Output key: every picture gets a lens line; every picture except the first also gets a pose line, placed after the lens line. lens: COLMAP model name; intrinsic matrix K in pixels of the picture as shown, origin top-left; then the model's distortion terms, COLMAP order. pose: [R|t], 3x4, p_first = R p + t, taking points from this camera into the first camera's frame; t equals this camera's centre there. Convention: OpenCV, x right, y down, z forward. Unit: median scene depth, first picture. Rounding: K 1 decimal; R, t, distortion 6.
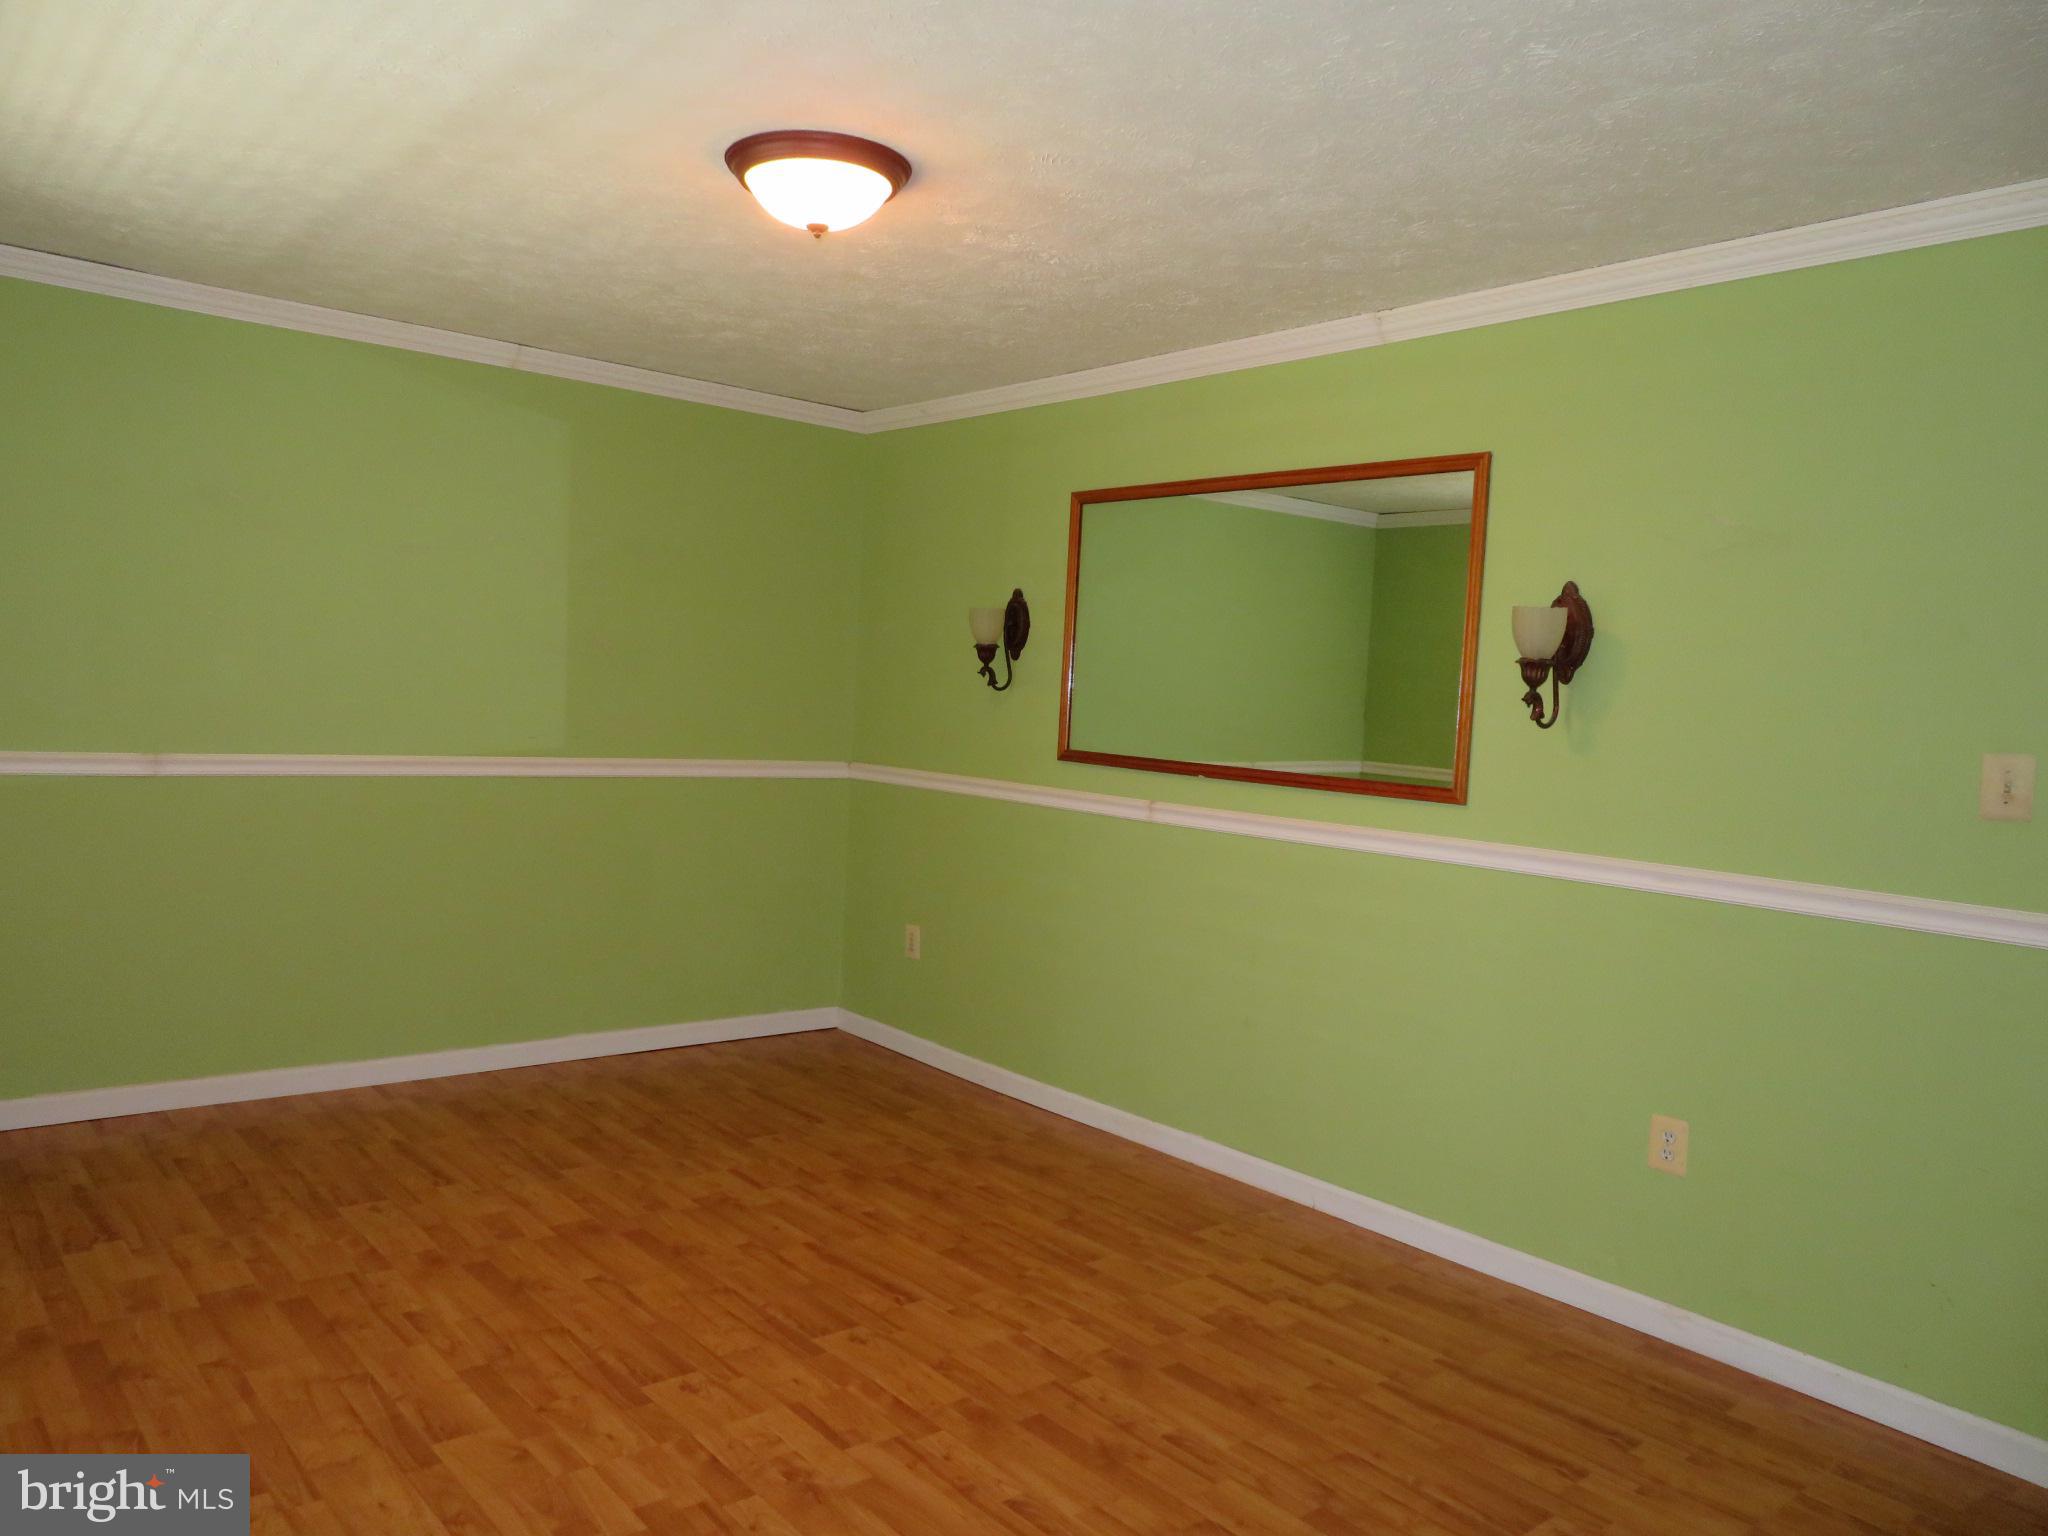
lens RADIAL K [[1468.4, 0, 1012.6], [0, 1468.4, 767.2], [0, 0, 1]] dist [-0.005476, 0.004778]
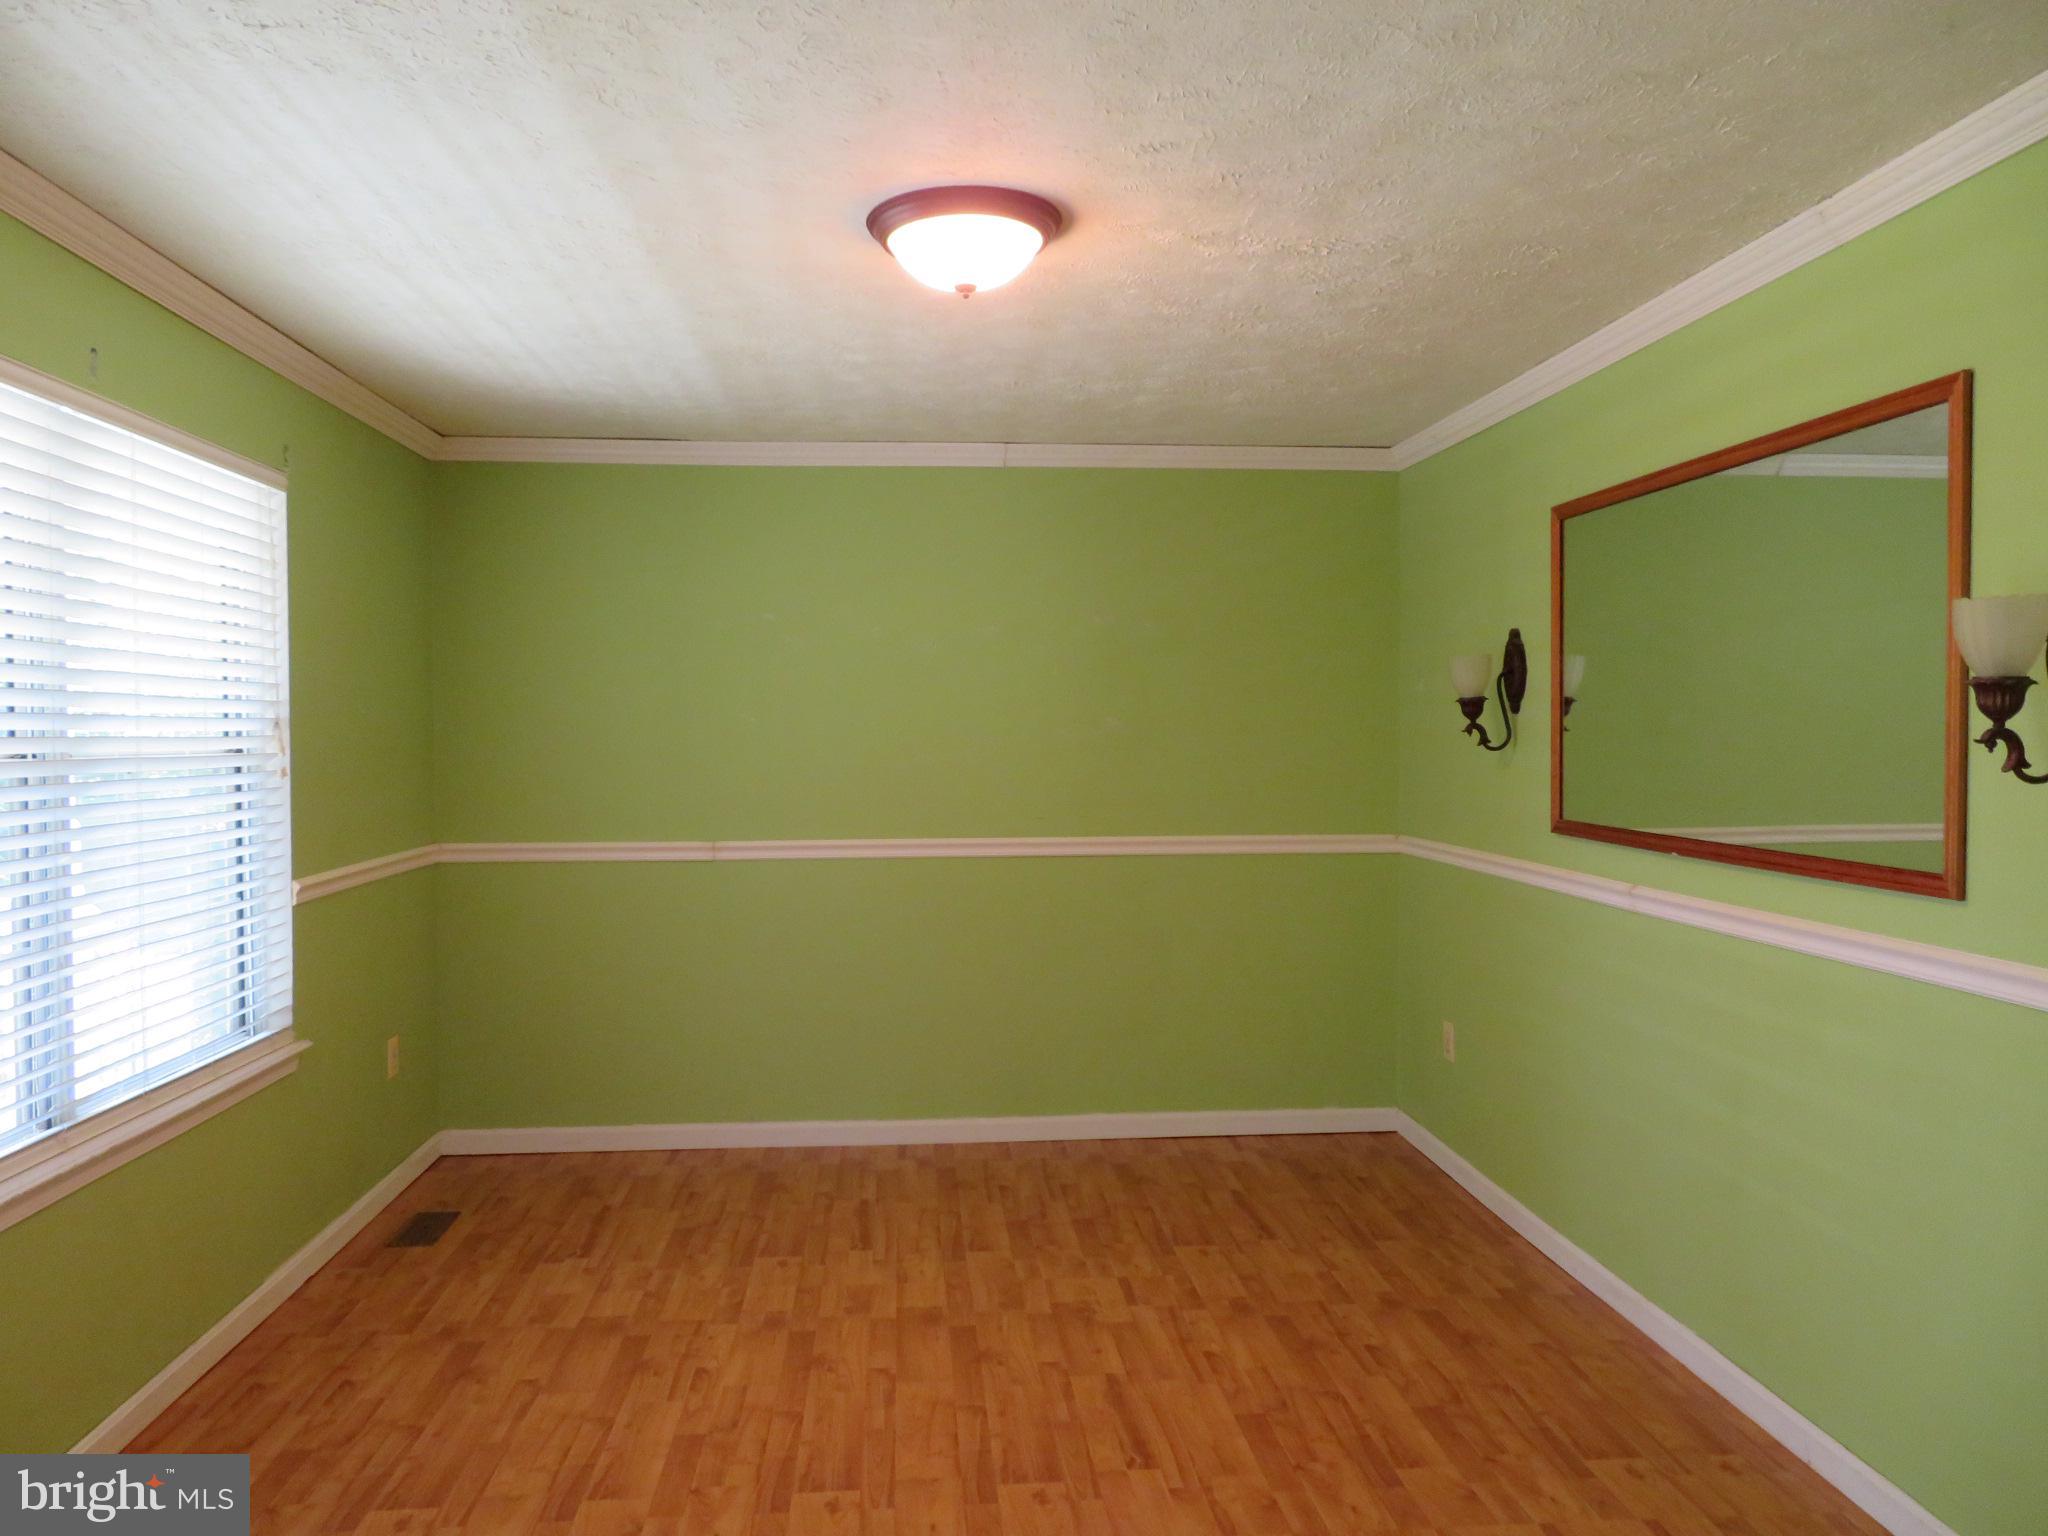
lens RADIAL K [[1468.4, 0, 1012.6], [0, 1468.4, 767.2], [0, 0, 1]] dist [-0.005476, 0.004778]
pose [[0.812947, -0.041930, -0.580826, 0.297506], [0.018085, 0.998741, -0.046787, -0.009493], [0.582056, 0.027531, 0.812682, 0.177518]]
